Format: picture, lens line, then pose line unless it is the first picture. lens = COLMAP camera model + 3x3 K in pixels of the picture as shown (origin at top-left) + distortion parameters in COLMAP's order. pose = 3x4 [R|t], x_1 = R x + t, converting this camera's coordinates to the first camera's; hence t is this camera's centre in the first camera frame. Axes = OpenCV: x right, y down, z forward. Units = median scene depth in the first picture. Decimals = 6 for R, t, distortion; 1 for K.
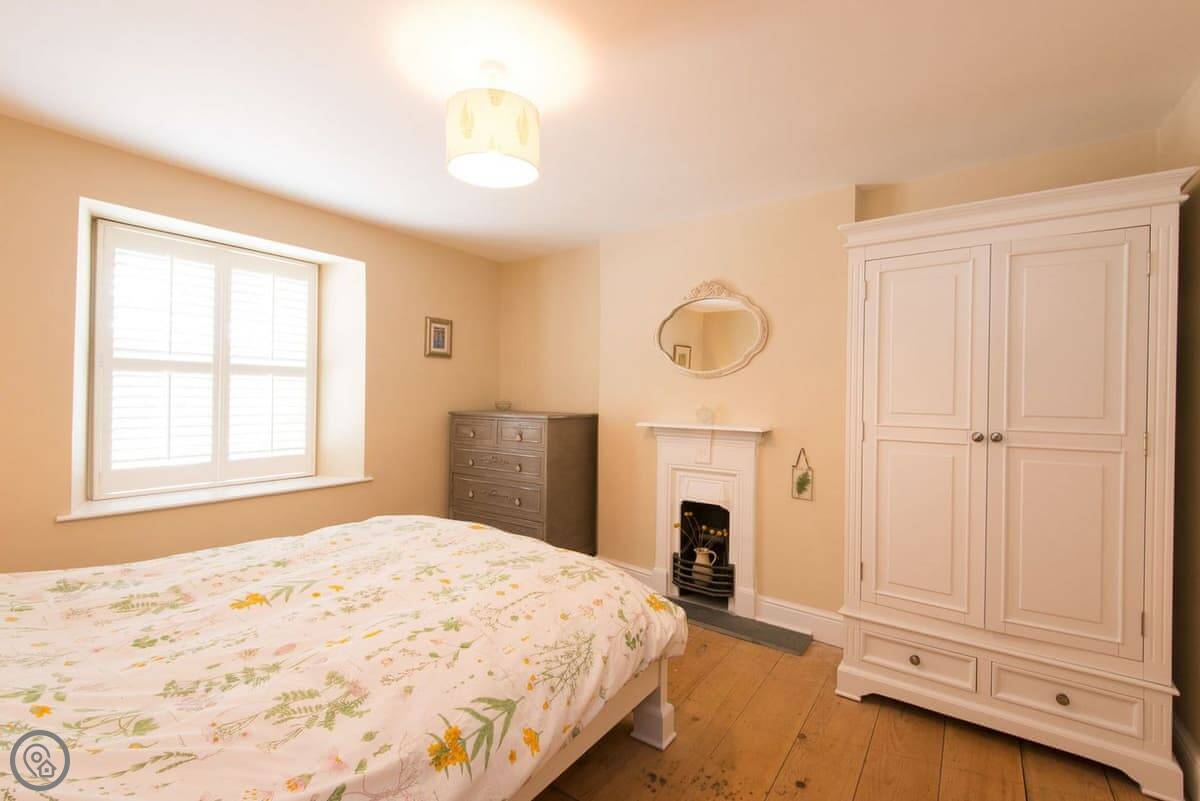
lens RADIAL K [[538.6, 0, 608.8], [0, 538.6, 395.1], [0, 0, 1]] dist [0.021343, -0.010336]
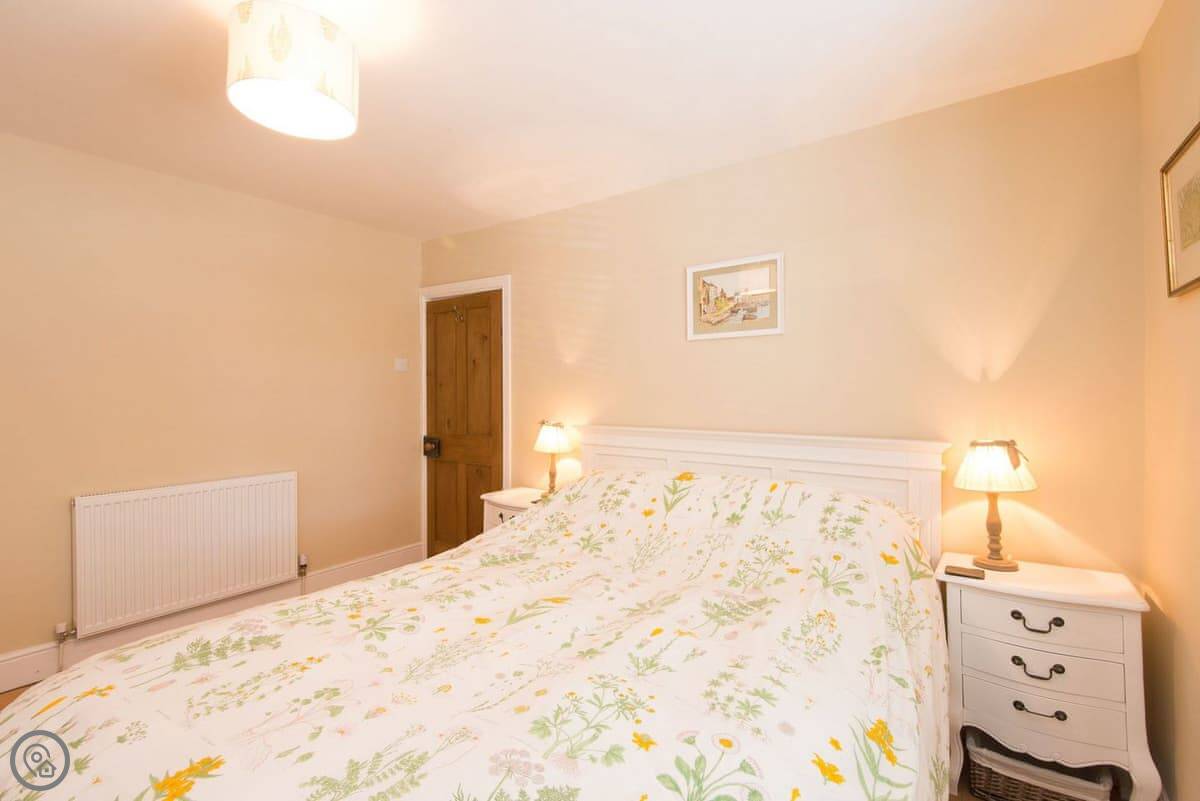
lens RADIAL K [[538.6, 0, 585.7], [0, 538.6, 378.7], [0, 0, 1]] dist [0.021343, -0.010336]
pose [[-0.999314, -0.014732, 0.033970, -0.410054], [-0.015590, 0.999563, -0.025130, -0.001866], [-0.033585, -0.025643, -0.999107, 1.099011]]
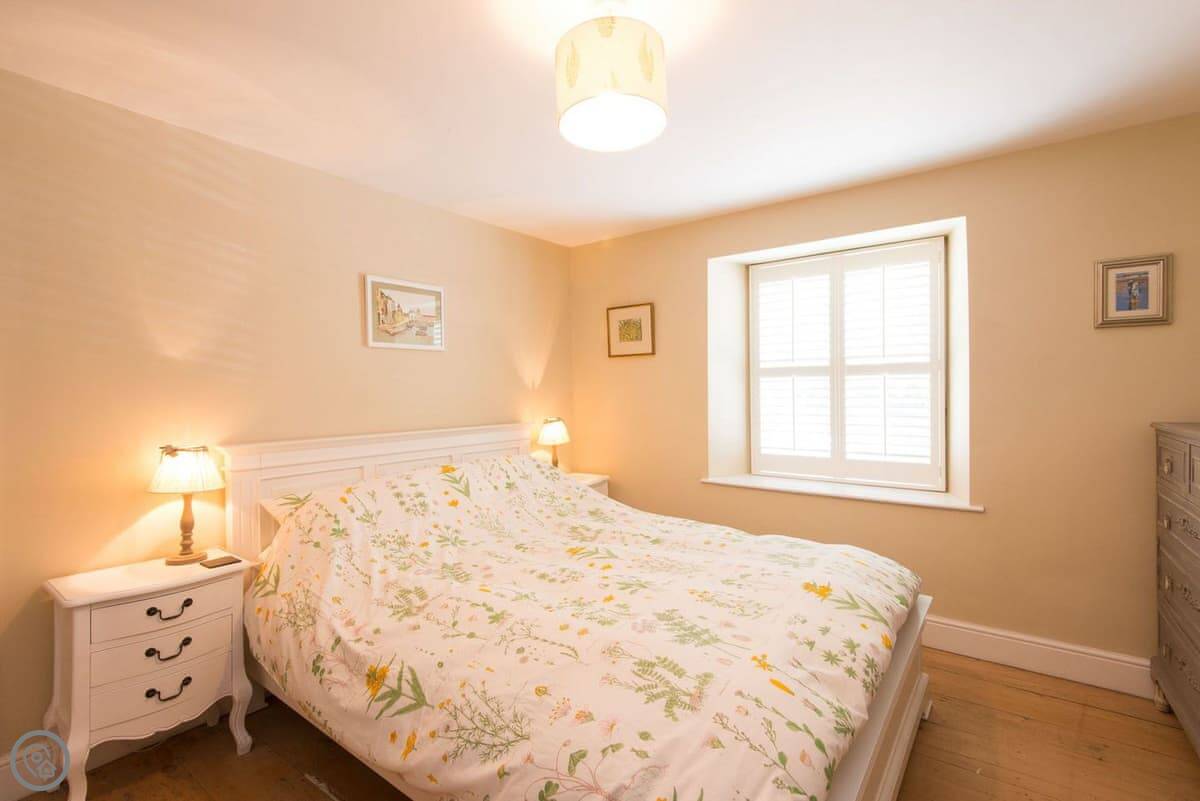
lens RADIAL K [[538.6, 0, 602.8], [0, 538.6, 394.3], [0, 0, 1]] dist [0.021343, -0.010336]
pose [[-0.040788, -0.008183, -0.999134, 0.372961], [0.009487, 0.999918, -0.008576, 0.002038], [0.999123, -0.009829, -0.040707, 0.621211]]
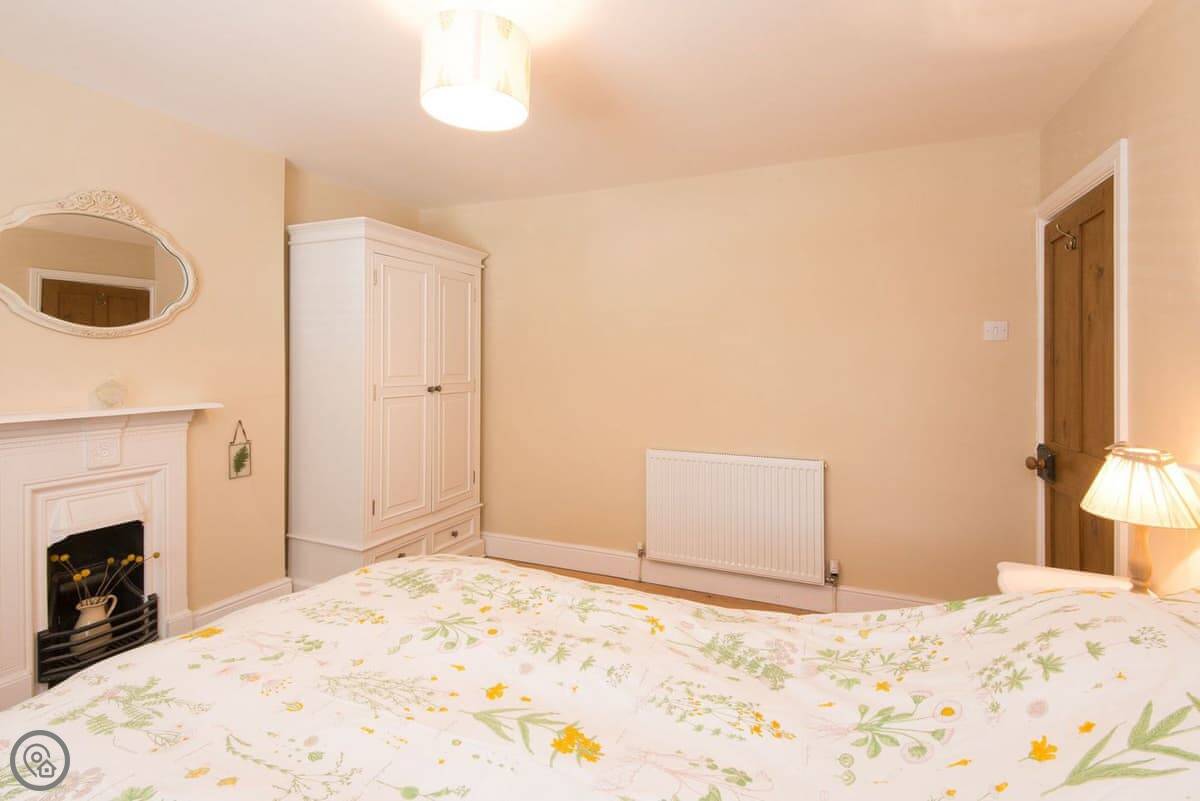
lens RADIAL K [[561.5, 0, 592.3], [0, 561.5, 342.6], [0, 0, 1]] dist [0.020778, -0.005754]
pose [[-0.192327, 0.017516, 0.981175, -0.694687], [-0.008451, 0.999774, -0.019505, -0.019579], [-0.981295, -0.012044, -0.192135, 0.608721]]
